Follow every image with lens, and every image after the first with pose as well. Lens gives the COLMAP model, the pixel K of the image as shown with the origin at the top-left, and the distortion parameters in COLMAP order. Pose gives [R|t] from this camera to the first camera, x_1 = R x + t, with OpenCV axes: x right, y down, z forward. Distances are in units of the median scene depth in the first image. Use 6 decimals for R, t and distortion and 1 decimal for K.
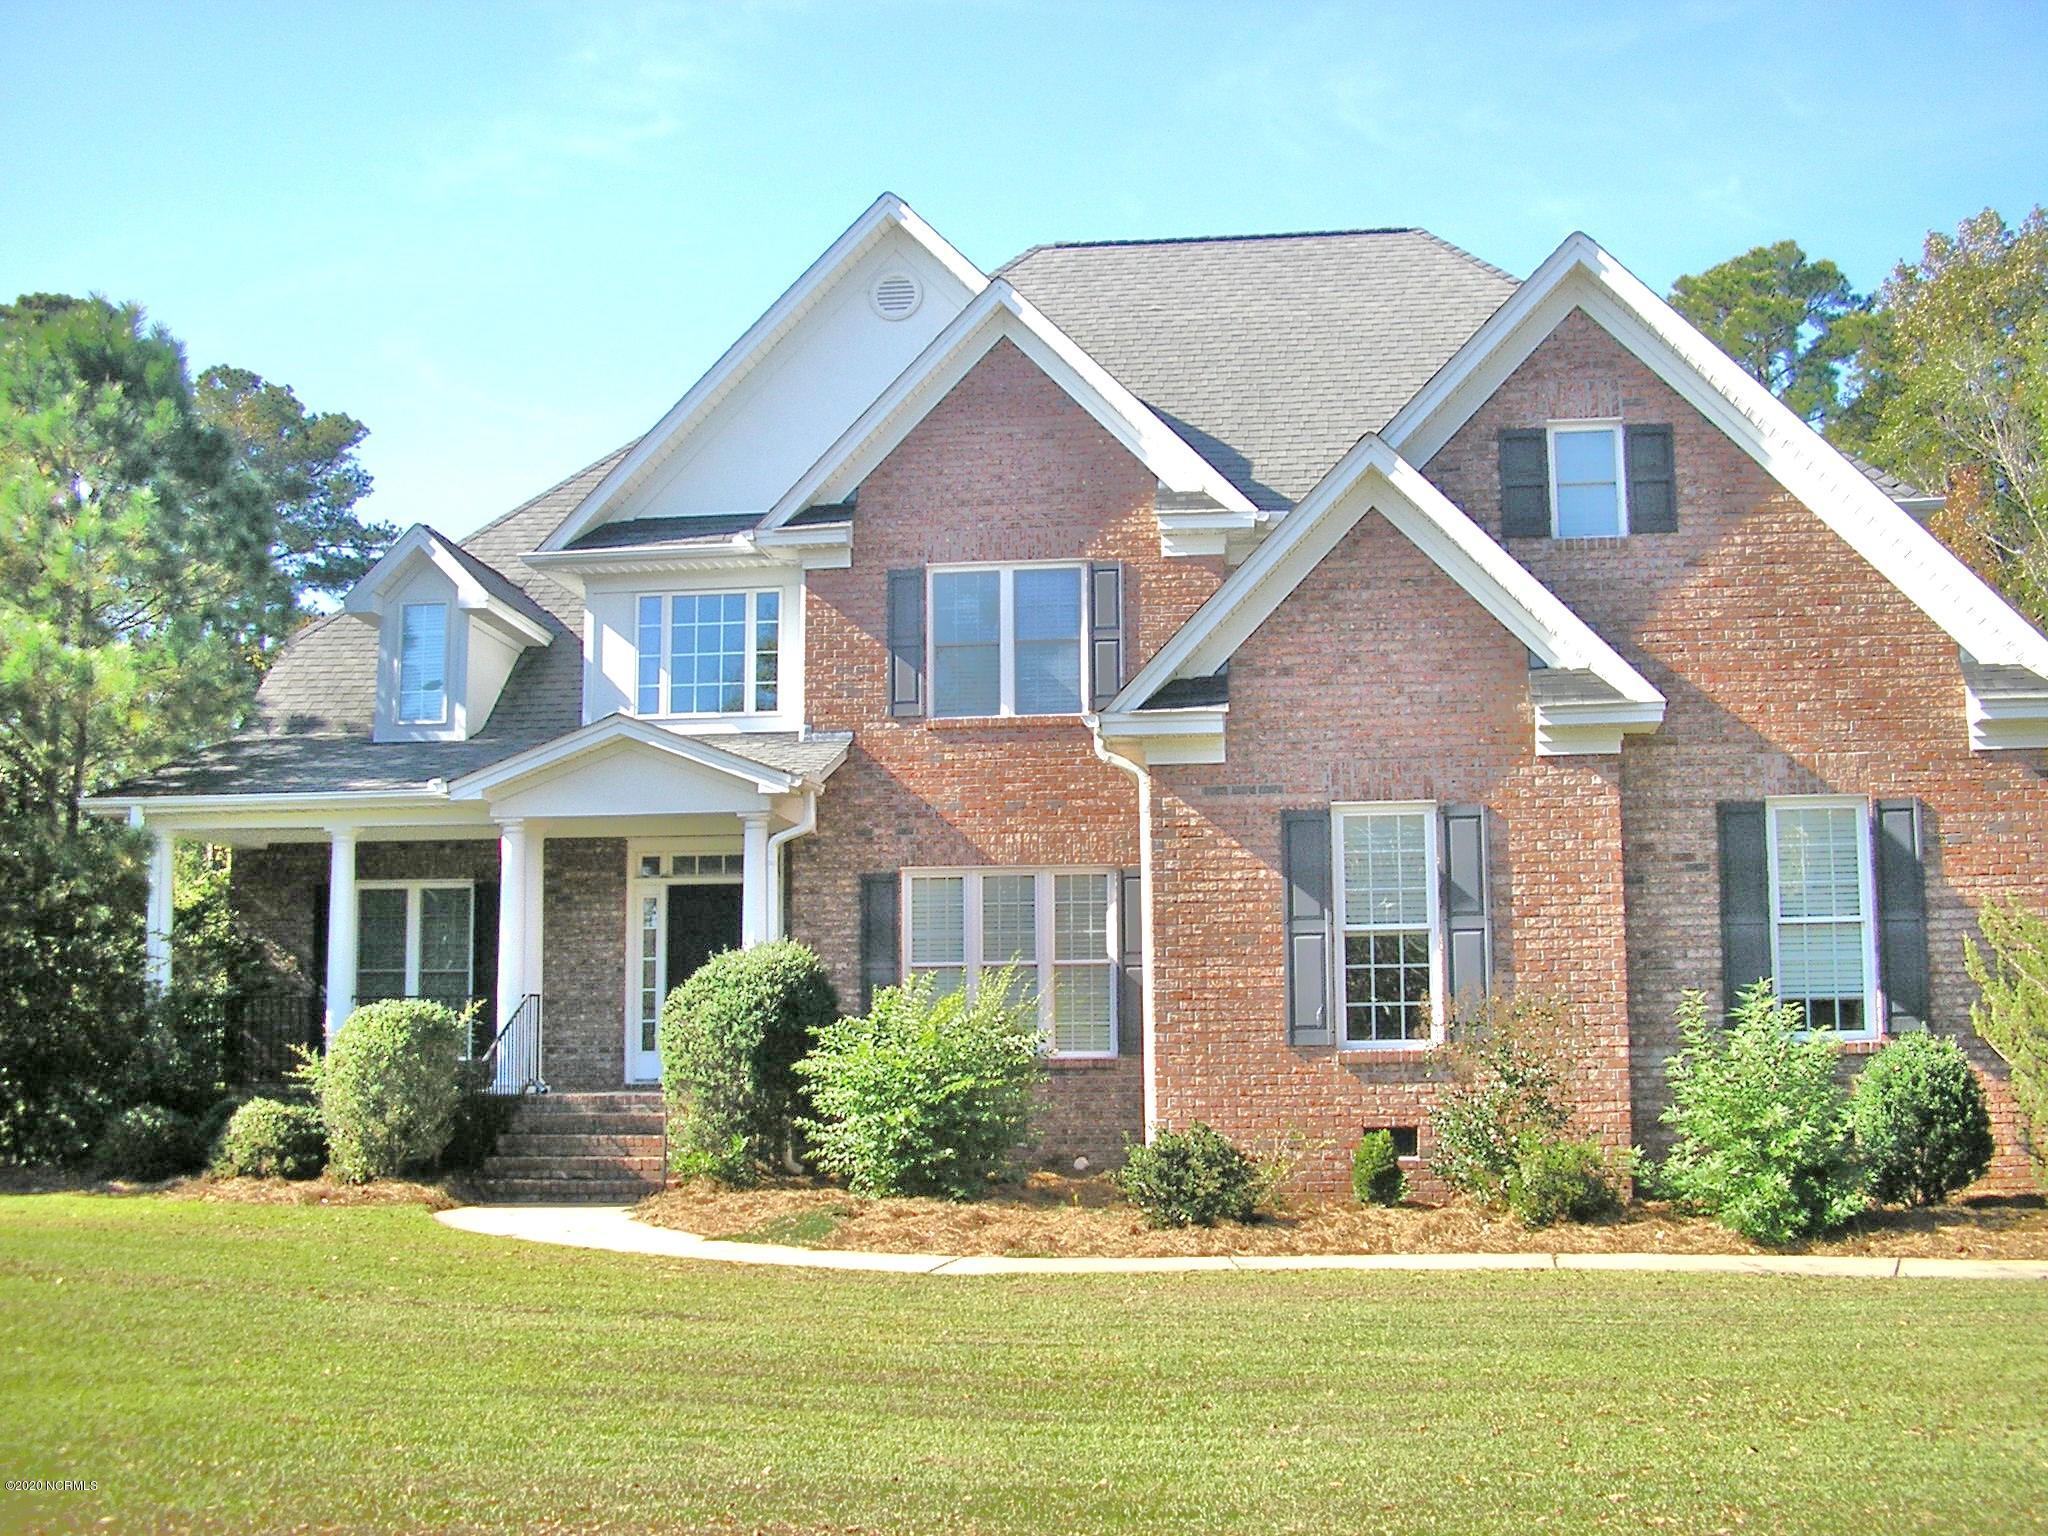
lens RADIAL K [[2242.3, 0, 1048.7], [0, 2242.3, 834.3], [0, 0, 1]] dist [-0.145760, 0.000000]
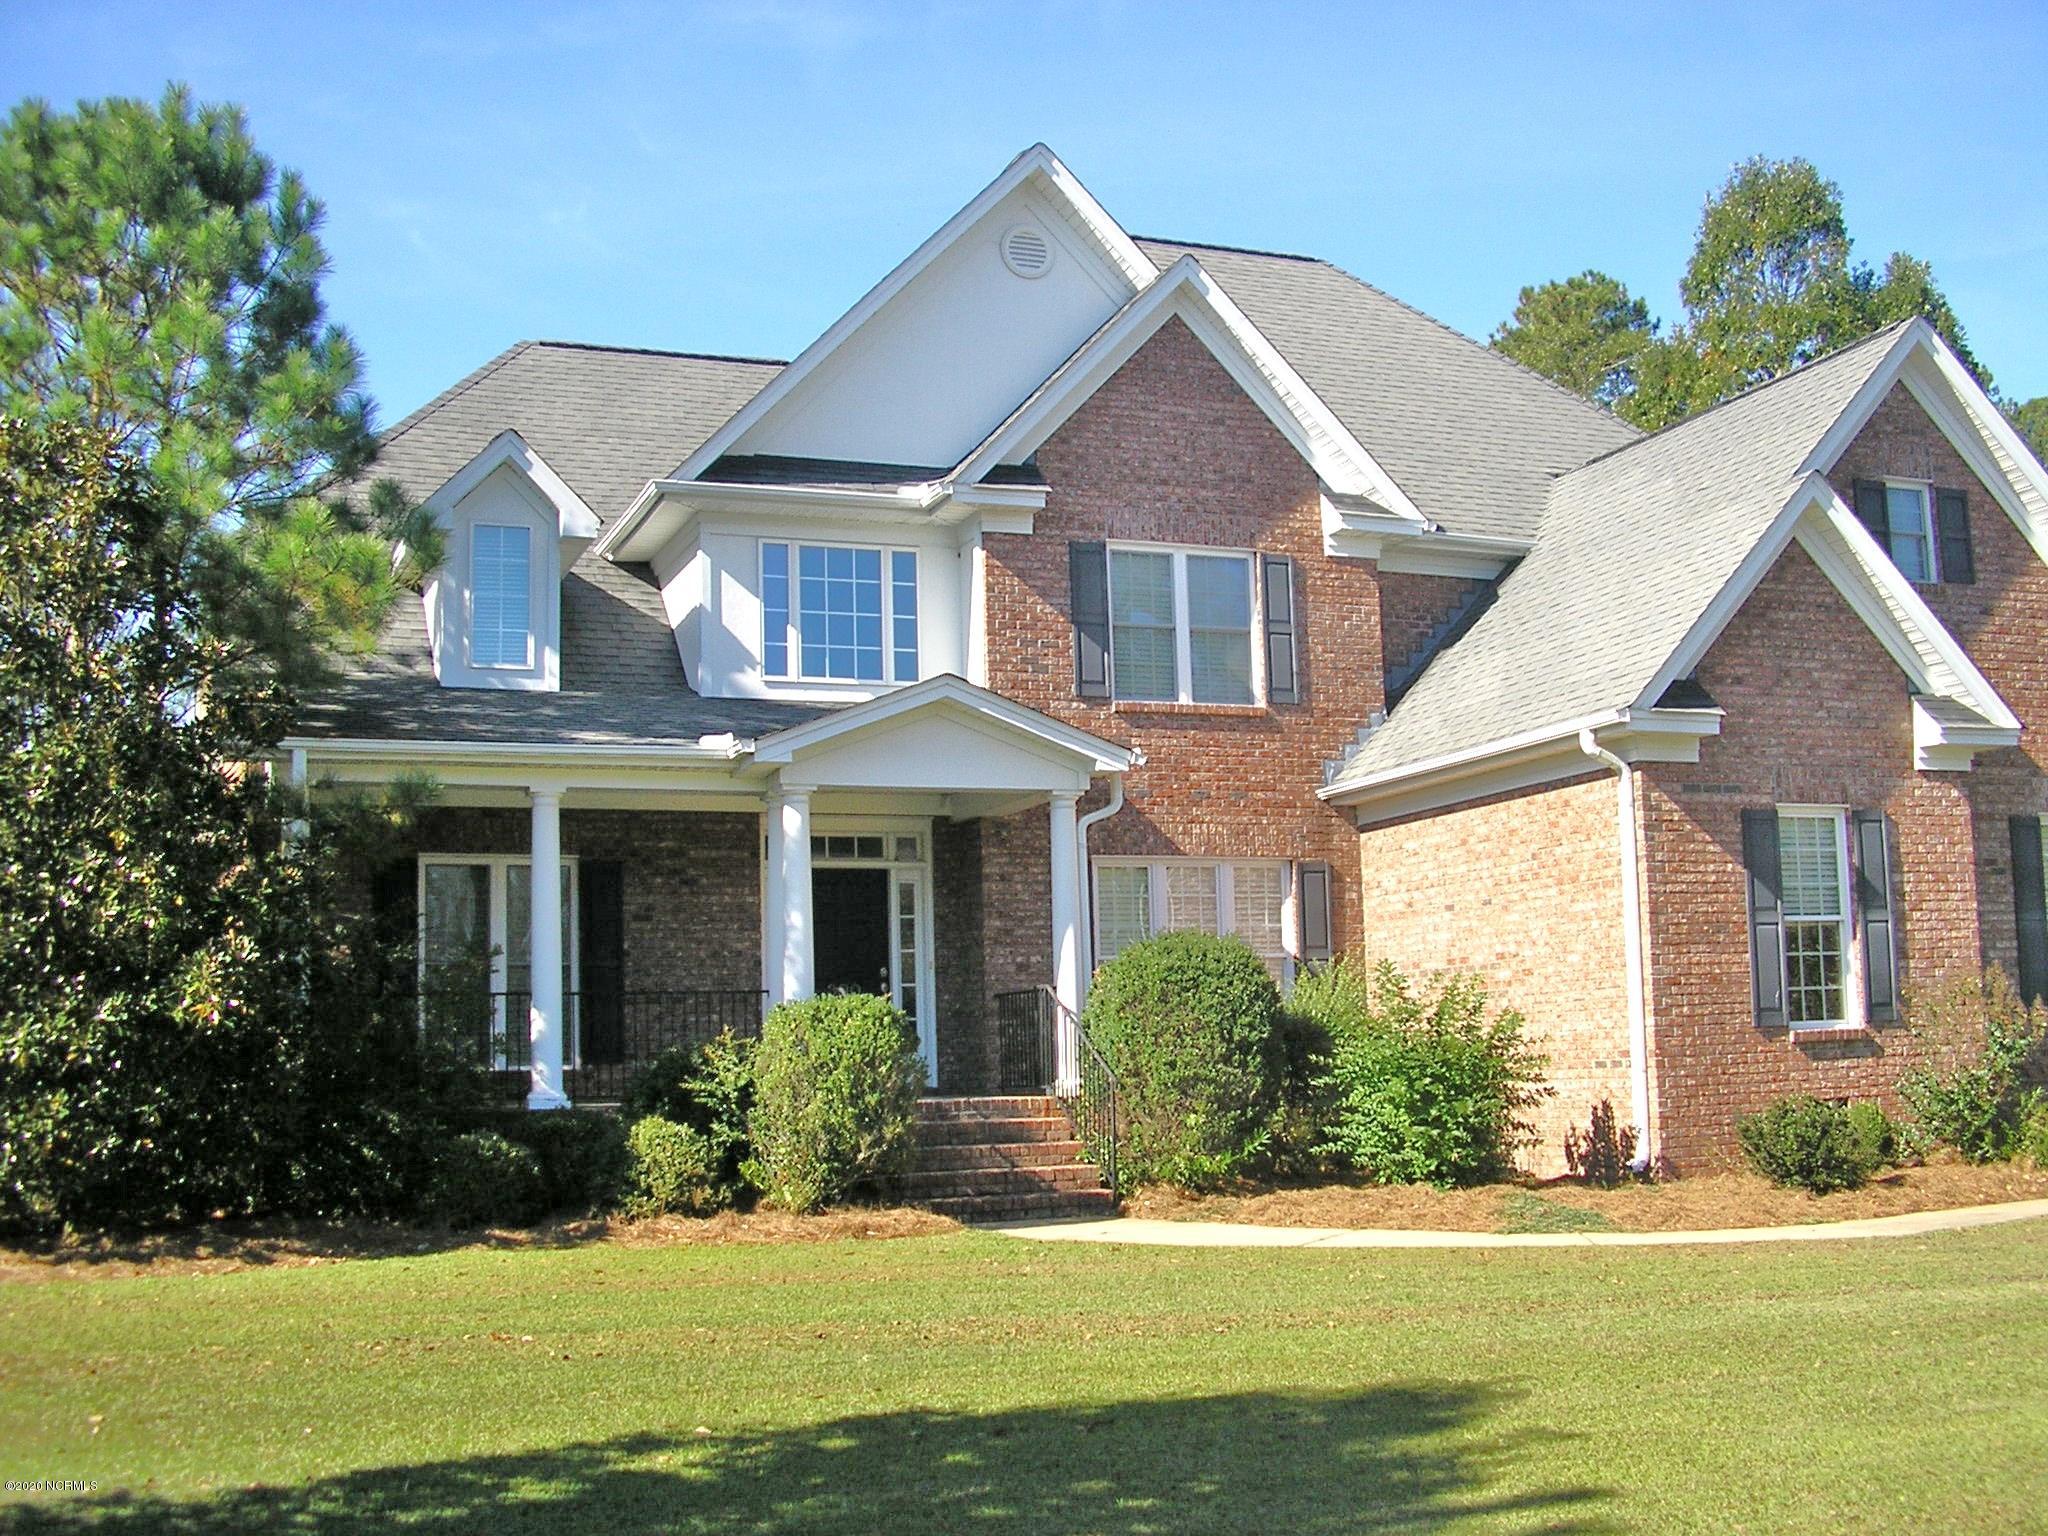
lens RADIAL K [[2242.3, 0, 1049.9], [0, 2242.3, 823.3], [0, 0, 1]] dist [-0.145760, 0.000000]
pose [[0.872010, 0.035070, 0.488229, -0.618351], [-0.028346, 0.999374, -0.021158, 0.024693], [-0.488666, 0.004611, 0.872459, 0.205027]]
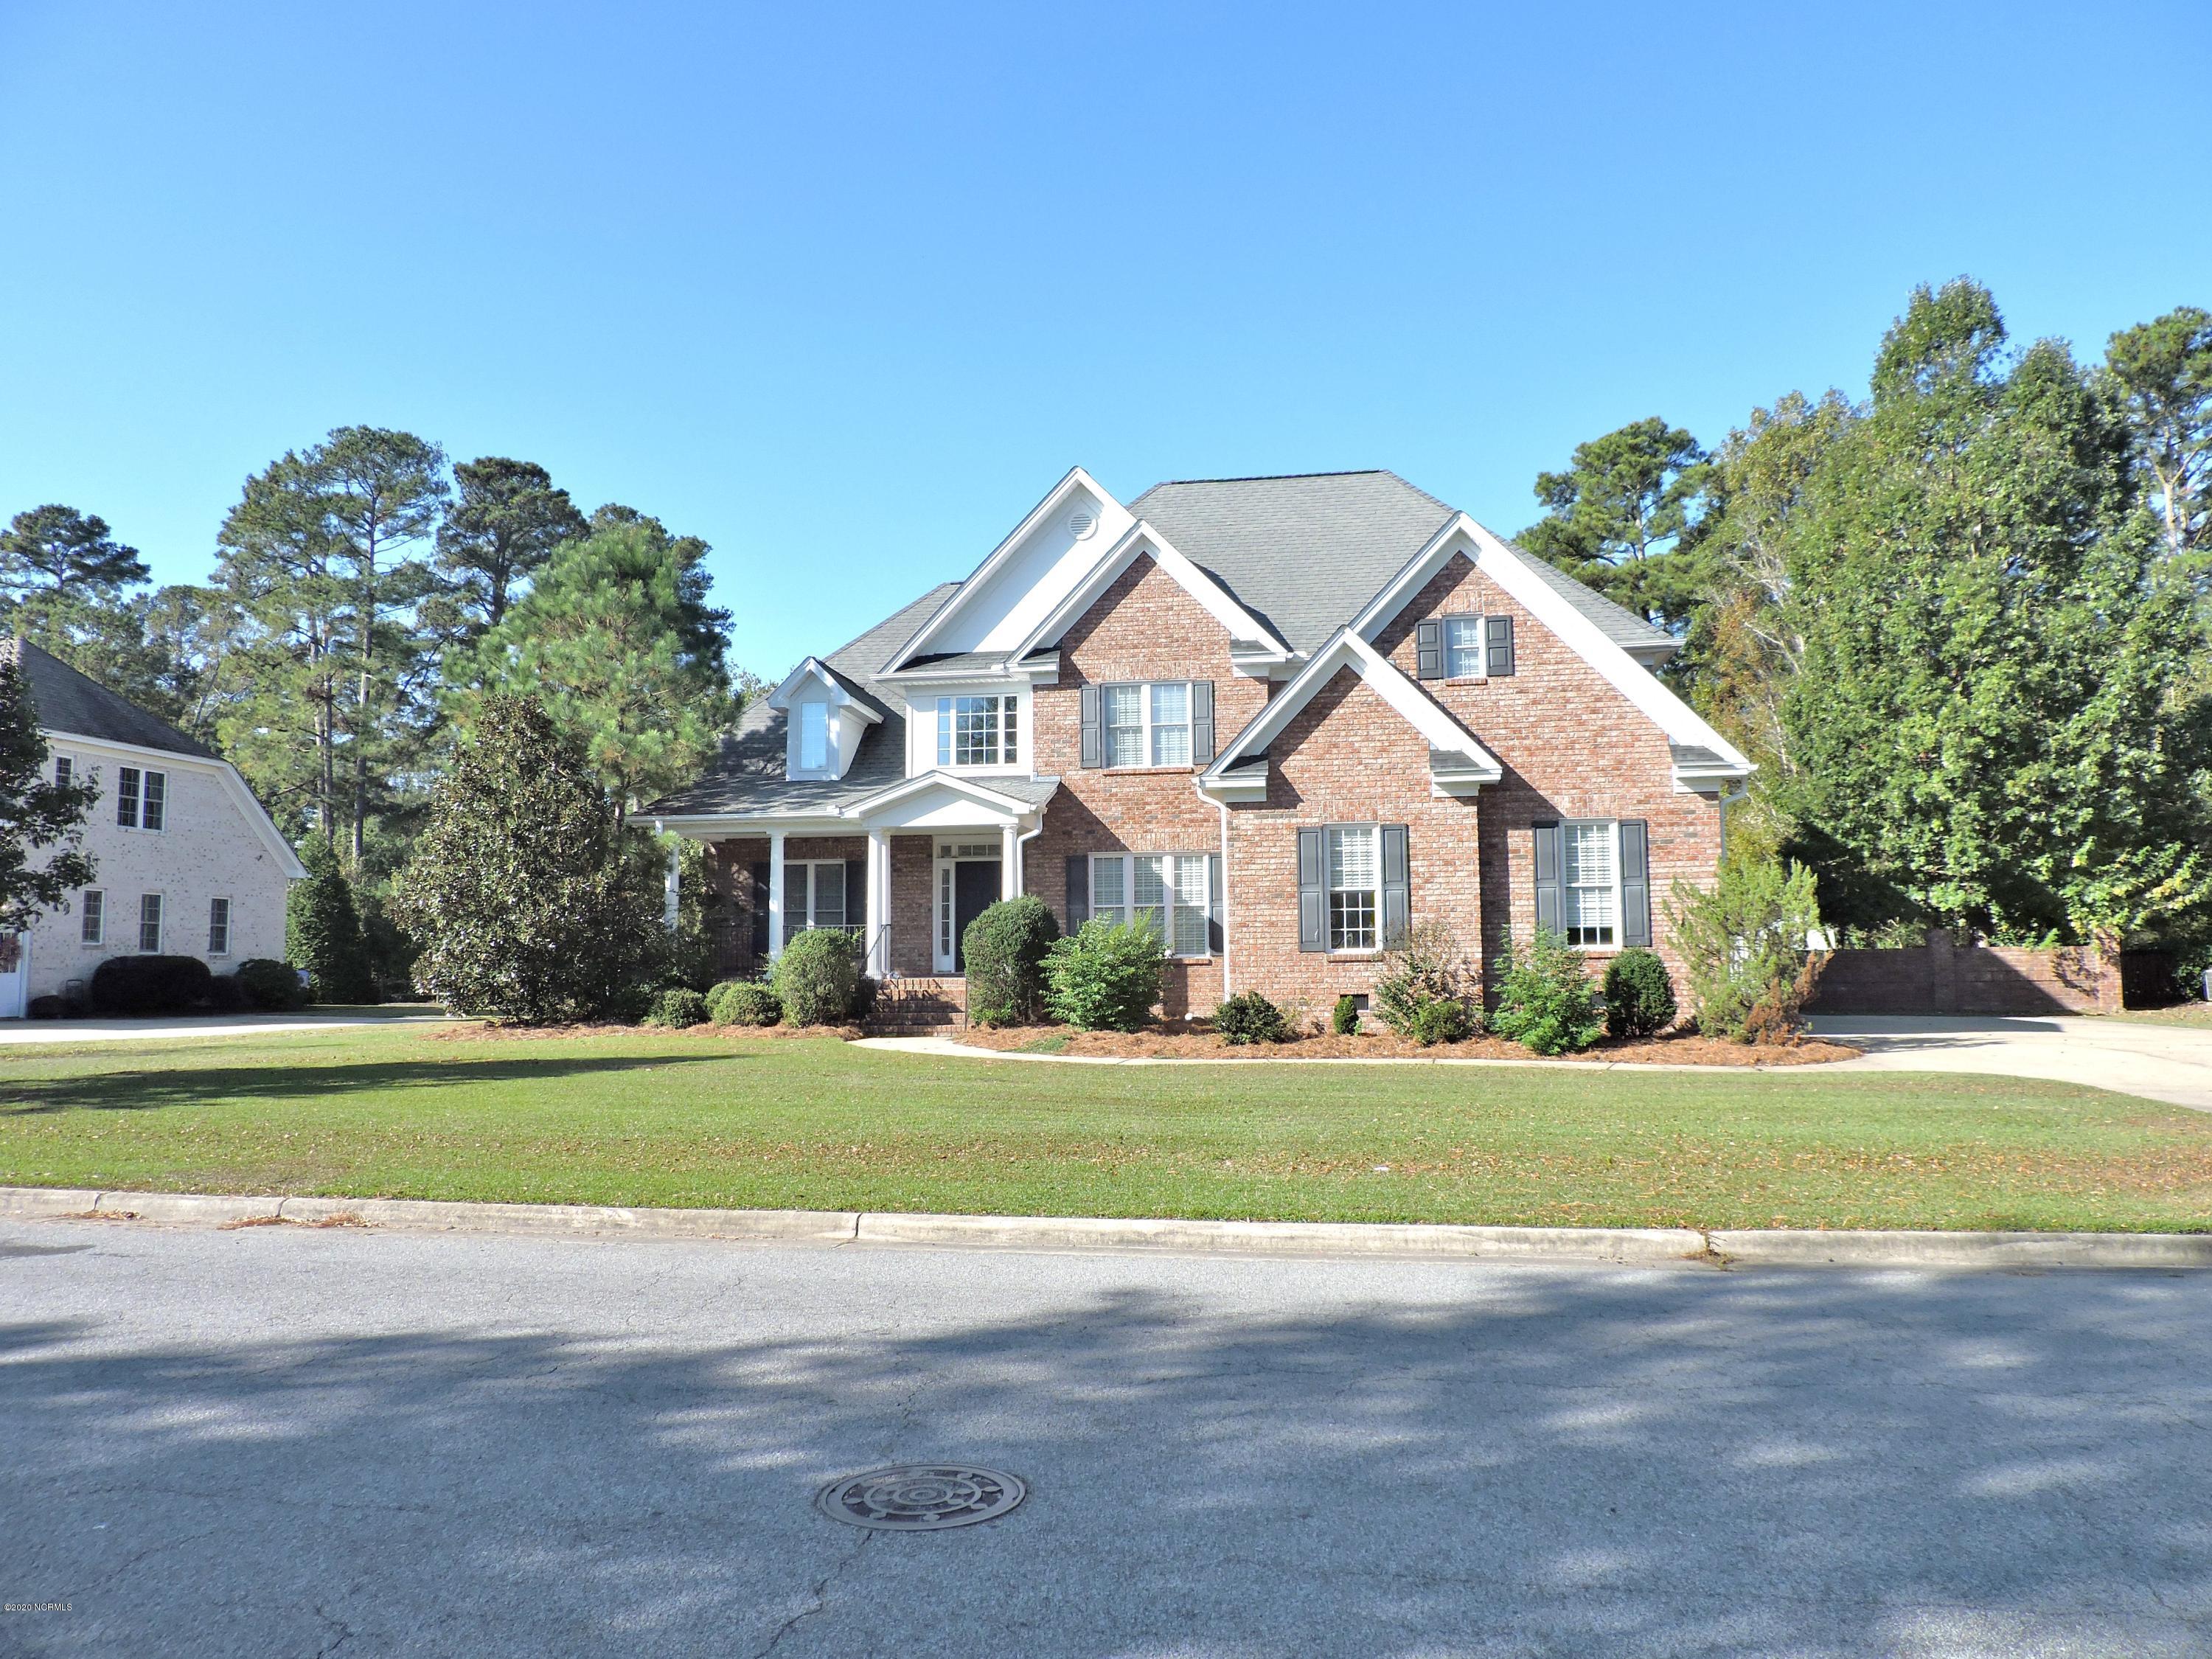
lens RADIAL K [[1556.6, 0, 1102.9], [0, 1556.6, 842.1], [0, 0, 1]] dist [-0.030677, 0.011824]
pose [[0.999346, -0.003674, -0.035962, -0.010315], [0.004560, 0.999687, 0.024596, -0.026906], [0.035860, -0.024744, 0.999050, -0.277685]]
